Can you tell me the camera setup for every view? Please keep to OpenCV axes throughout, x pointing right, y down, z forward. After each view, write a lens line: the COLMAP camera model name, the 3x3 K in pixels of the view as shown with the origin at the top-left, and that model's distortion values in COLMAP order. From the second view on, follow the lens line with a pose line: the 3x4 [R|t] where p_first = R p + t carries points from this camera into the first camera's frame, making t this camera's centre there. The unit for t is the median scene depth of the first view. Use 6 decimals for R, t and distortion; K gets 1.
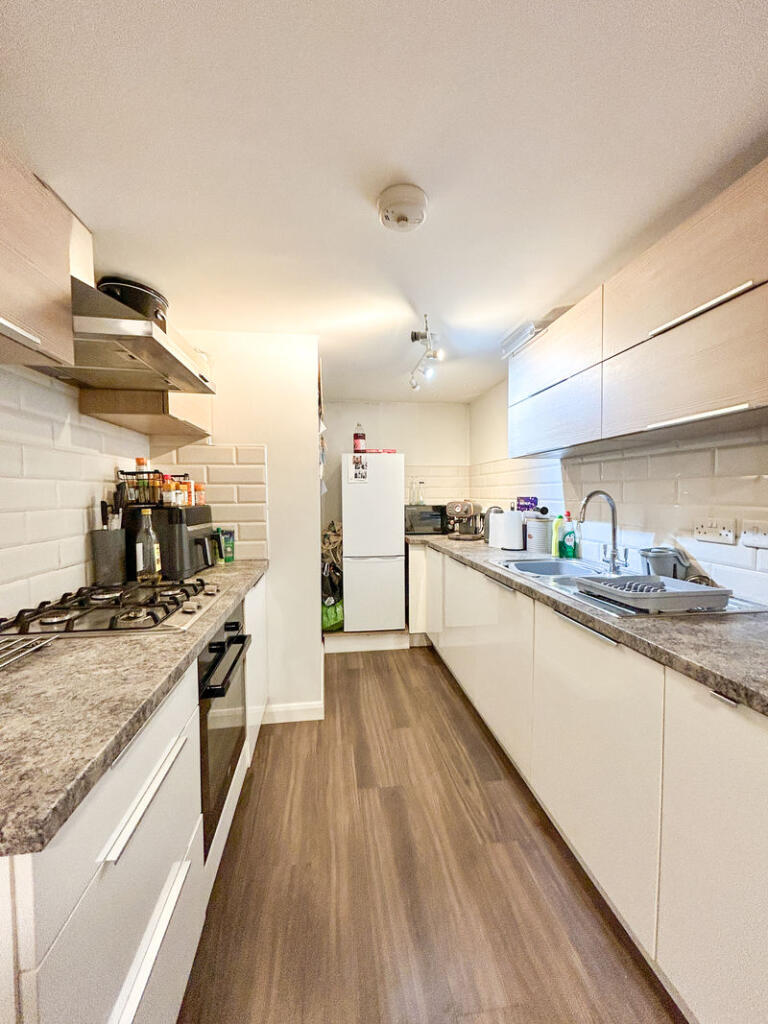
lens RADIAL K [[408.0, 0, 384.5], [0, 408.0, 513.2], [0, 0, 1]] dist [-0.000168, 0.000155]
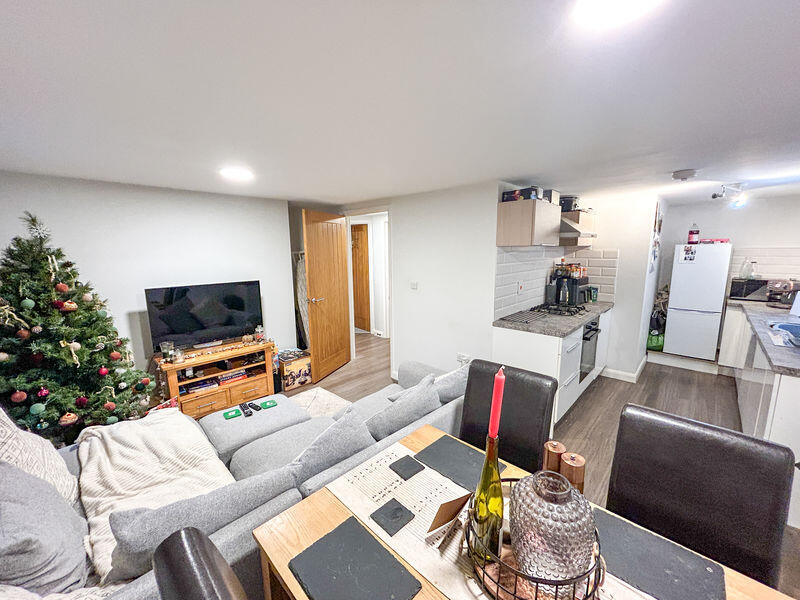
lens RADIAL K [[318.7, 0, 398.9], [0, 318.7, 303.9], [0, 0, 1]] dist [-0.000168, 0.000155]
pose [[0.617947, 0.130898, -0.775246, 0.228047], [-0.027722, 0.989058, 0.144902, -0.066516], [0.785730, -0.068050, 0.614814, -0.664808]]
